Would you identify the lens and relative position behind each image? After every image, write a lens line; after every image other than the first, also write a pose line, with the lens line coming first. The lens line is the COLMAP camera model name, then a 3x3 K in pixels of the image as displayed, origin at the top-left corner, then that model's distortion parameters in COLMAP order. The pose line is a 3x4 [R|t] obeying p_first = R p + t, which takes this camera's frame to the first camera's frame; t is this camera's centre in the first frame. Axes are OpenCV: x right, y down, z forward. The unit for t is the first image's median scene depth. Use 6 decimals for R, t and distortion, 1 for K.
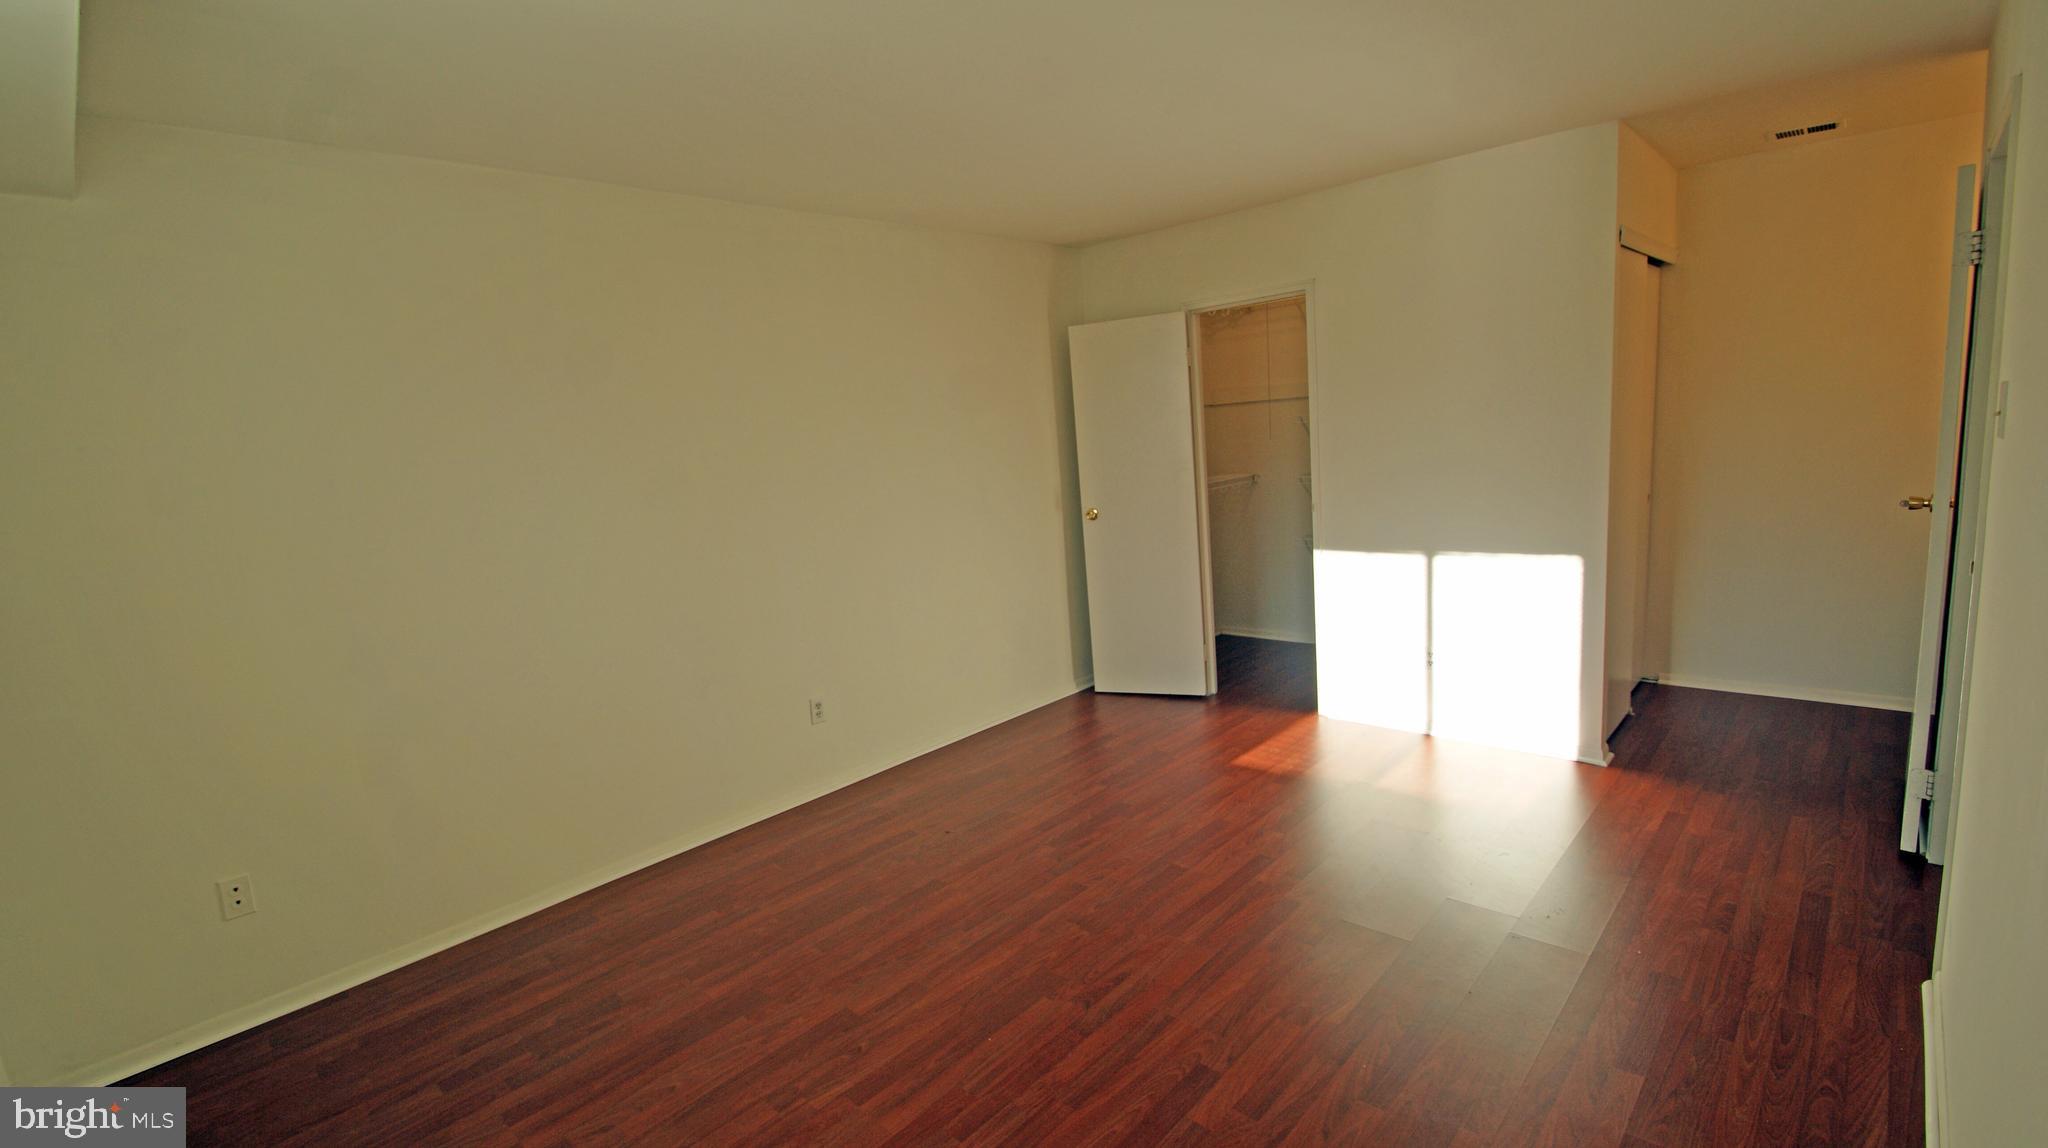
lens RADIAL K [[911.3, 0, 986.8], [0, 911.3, 580.4], [0, 0, 1]] dist [-0.000560, -0.000166]
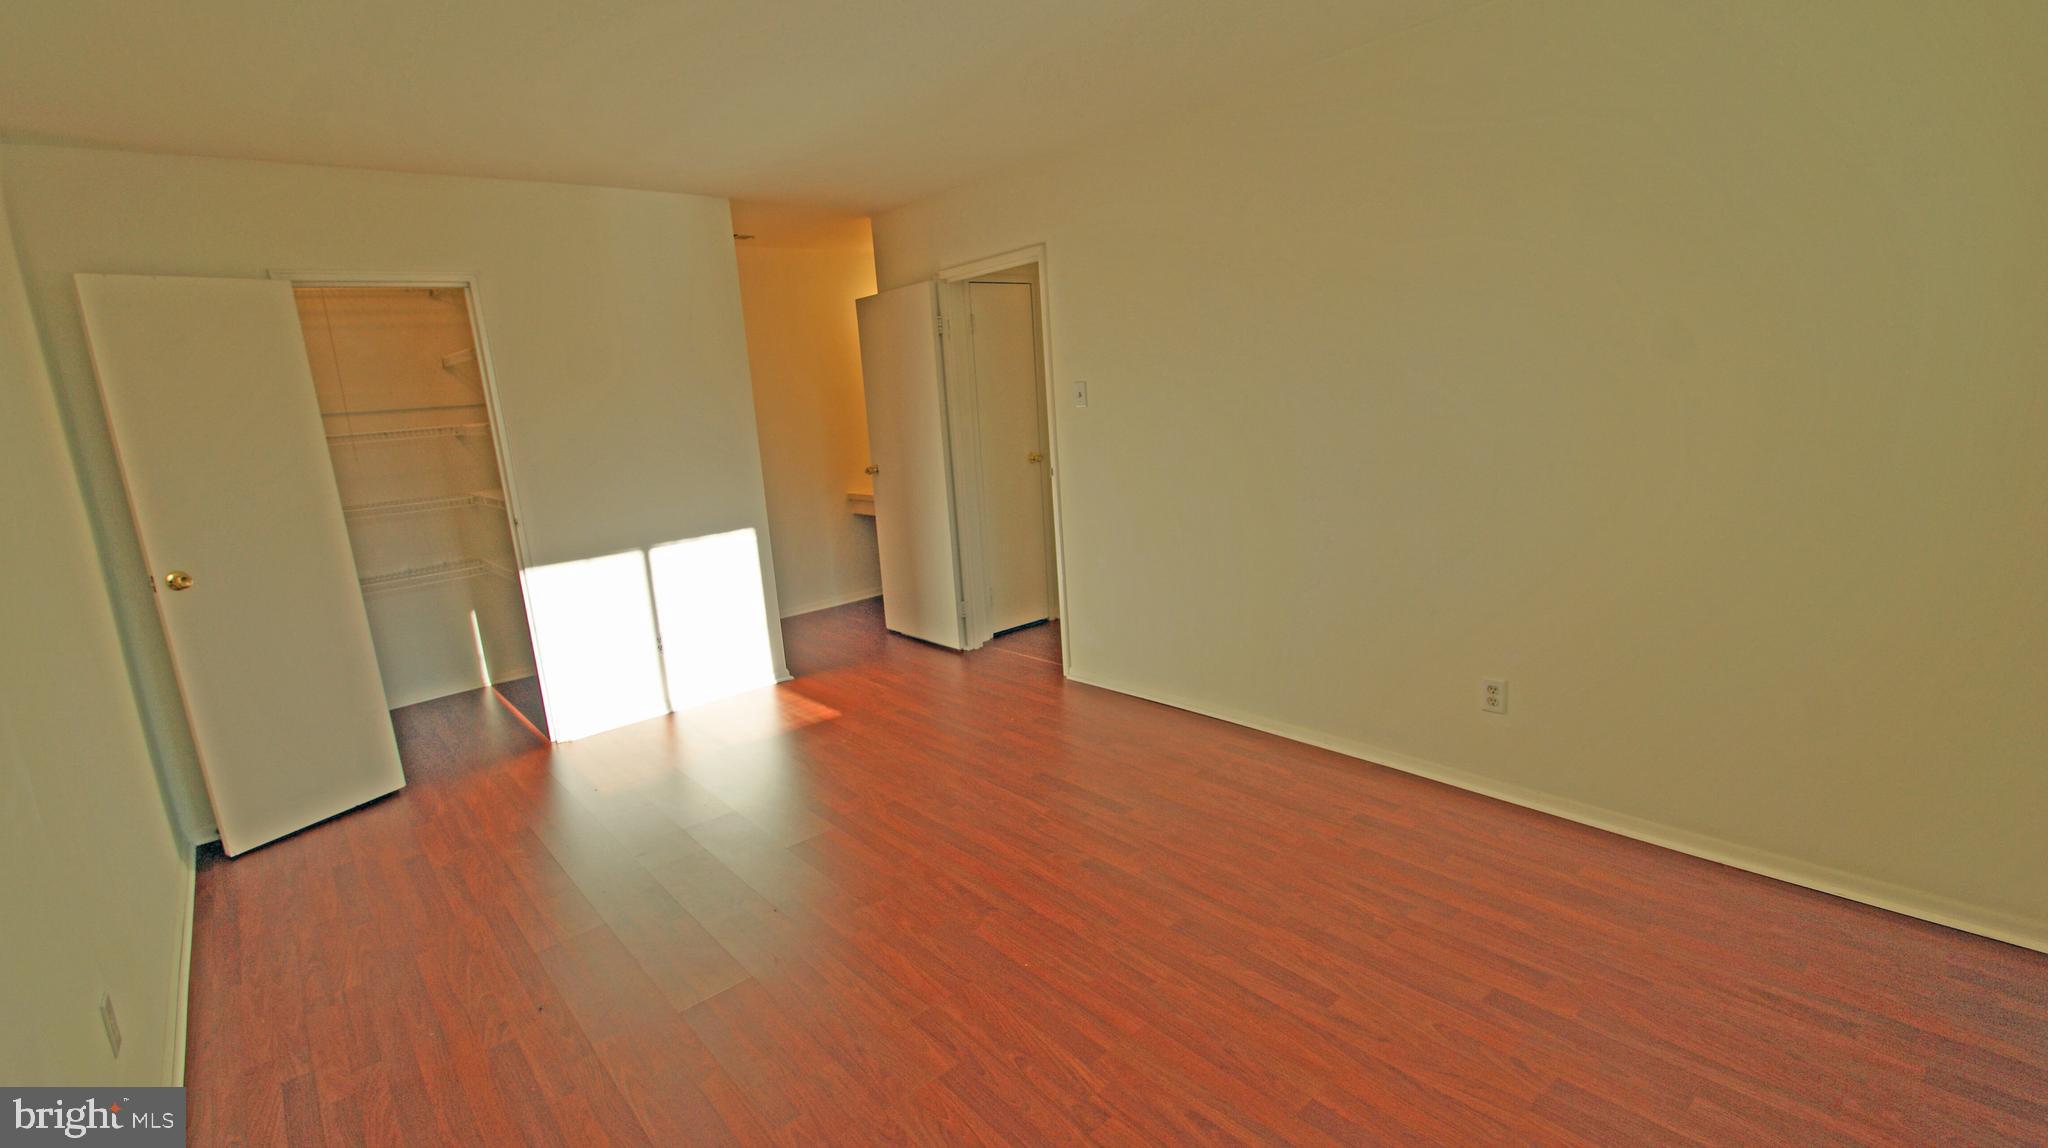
lens RADIAL K [[911.3, 0, 986.8], [0, 911.3, 580.4], [0, 0, 1]] dist [-0.000560, -0.000166]
pose [[0.101890, -0.136704, 0.985358, -0.535659], [0.226223, 0.967746, 0.110868, -0.019844], [-0.968732, 0.211614, 0.129529, 0.463998]]
